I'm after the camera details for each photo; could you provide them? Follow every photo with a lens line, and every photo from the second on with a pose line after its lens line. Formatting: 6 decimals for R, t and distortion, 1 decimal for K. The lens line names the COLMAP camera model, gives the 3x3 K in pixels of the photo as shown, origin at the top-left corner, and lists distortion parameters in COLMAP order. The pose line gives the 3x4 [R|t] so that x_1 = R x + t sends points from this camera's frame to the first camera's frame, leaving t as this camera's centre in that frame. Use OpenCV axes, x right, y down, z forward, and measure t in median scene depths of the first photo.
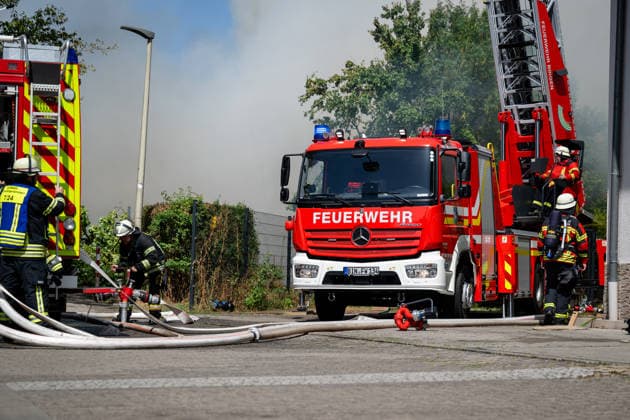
lens RADIAL K [[1280.3, 0, 312.0], [0, 1280.3, 215.7], [0, 0, 1]] dist [-0.021526, 0.000000]
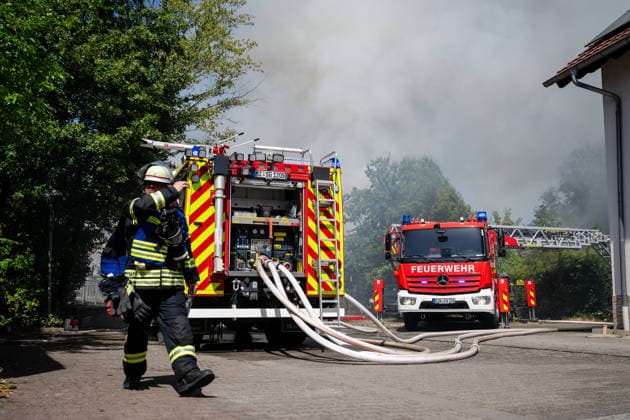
lens RADIAL K [[623.9, 0, 318.9], [0, 623.9, 213.9], [0, 0, 1]] dist [0.002810, 0.000000]
pose [[0.998038, -0.002478, 0.062569, -0.176756], [0.008130, 0.995887, -0.090239, 0.002112], [-0.062088, 0.090571, 0.993953, 0.182426]]
